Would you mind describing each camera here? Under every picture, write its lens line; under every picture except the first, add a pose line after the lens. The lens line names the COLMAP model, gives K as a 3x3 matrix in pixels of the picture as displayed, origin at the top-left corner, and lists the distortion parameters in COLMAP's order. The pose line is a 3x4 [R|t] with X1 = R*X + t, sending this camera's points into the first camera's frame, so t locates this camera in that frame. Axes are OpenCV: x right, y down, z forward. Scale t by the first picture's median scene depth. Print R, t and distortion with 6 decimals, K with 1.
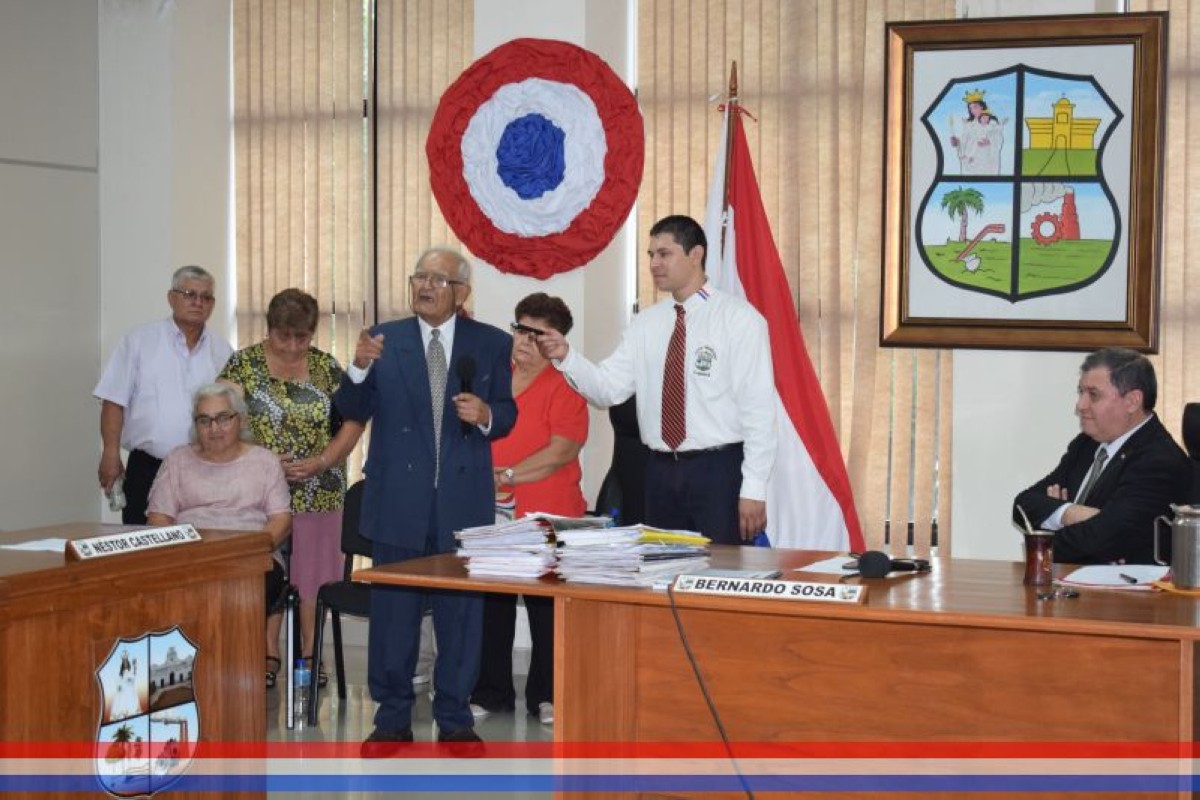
lens RADIAL K [[2101.9, 0, 597.4], [0, 2101.9, 396.7], [0, 0, 1]] dist [-0.000259, 0.000000]
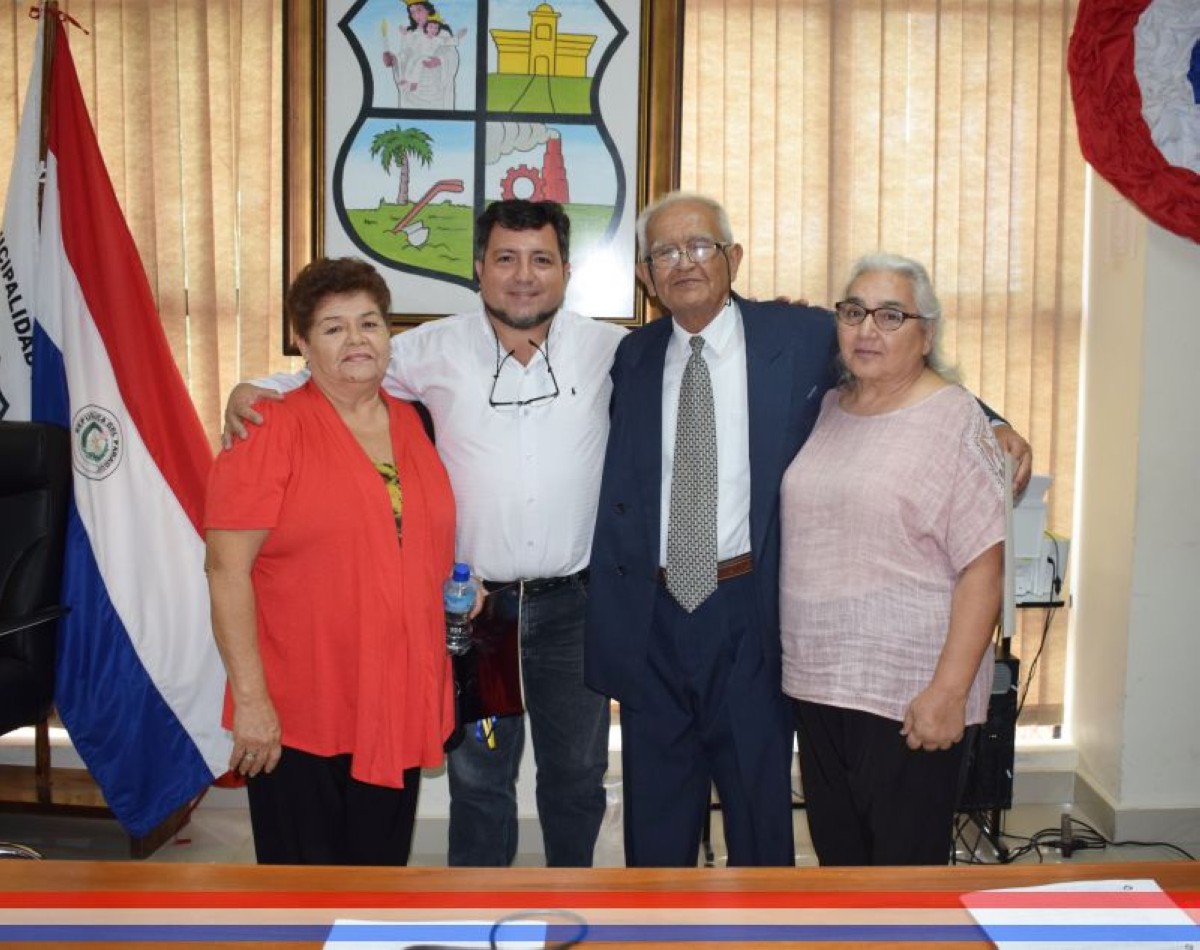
lens RADIAL K [[1310.7, 0, 645.4], [0, 1310.7, 470.7], [0, 0, 1]] dist [-0.078373, 0.000000]
pose [[0.891825, -0.049256, 0.449691, 0.042594], [0.015470, 0.996794, 0.078502, -0.016652], [-0.452116, -0.063053, 0.889727, 0.528646]]
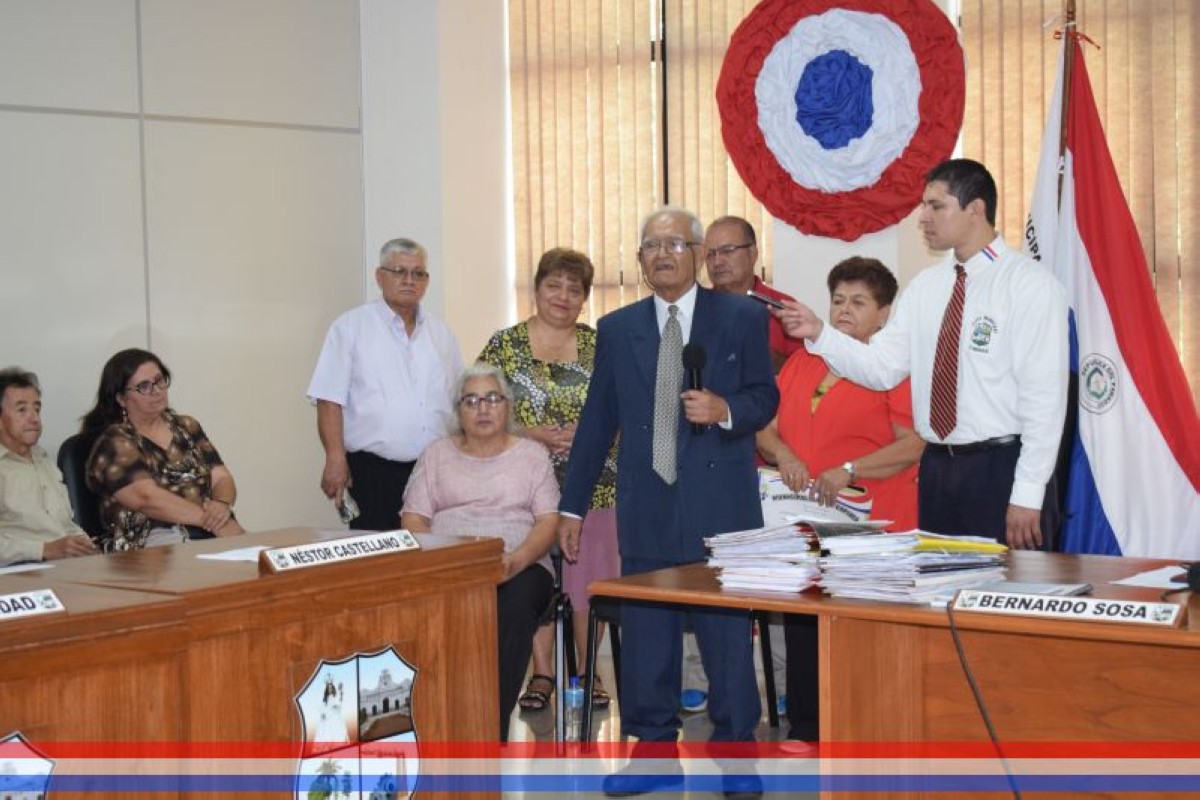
lens RADIAL K [[2341.0, 0, 581.0], [0, 2341.0, 391.9], [0, 0, 1]] dist [0.029340, 0.000000]
pose [[0.984929, -0.012534, -0.172506, 0.031072], [0.014102, 0.999870, 0.007863, -0.002632], [0.172385, -0.010177, 0.984977, 0.027607]]
